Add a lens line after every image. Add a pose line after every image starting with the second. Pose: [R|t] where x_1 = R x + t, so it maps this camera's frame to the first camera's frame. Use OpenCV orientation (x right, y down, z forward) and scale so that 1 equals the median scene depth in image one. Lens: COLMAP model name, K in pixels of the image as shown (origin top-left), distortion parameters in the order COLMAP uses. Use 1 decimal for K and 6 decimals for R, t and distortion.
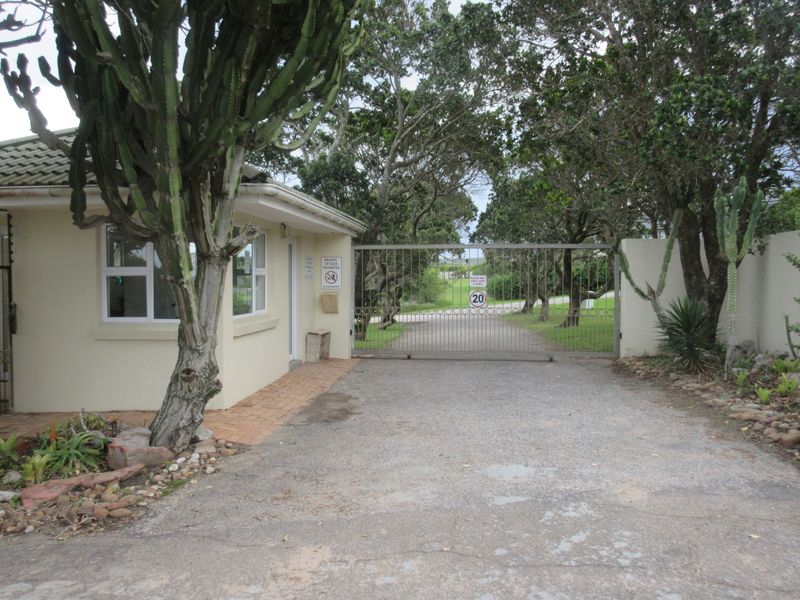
lens RADIAL K [[694.0, 0, 396.7], [0, 694.0, 295.4], [0, 0, 1]] dist [-0.002891, -0.007944]
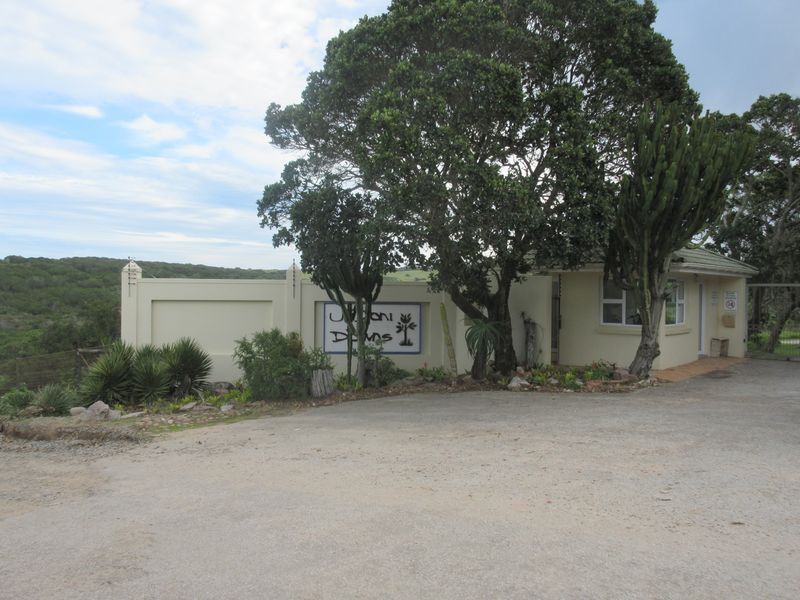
lens RADIAL K [[694.0, 0, 396.7], [0, 694.0, 295.4], [0, 0, 1]] dist [-0.002891, -0.007944]
pose [[0.827594, 0.014979, -0.561128, 0.247134], [-0.028566, 0.999473, -0.015450, -0.001358], [0.560600, 0.028815, 0.827585, -1.105883]]
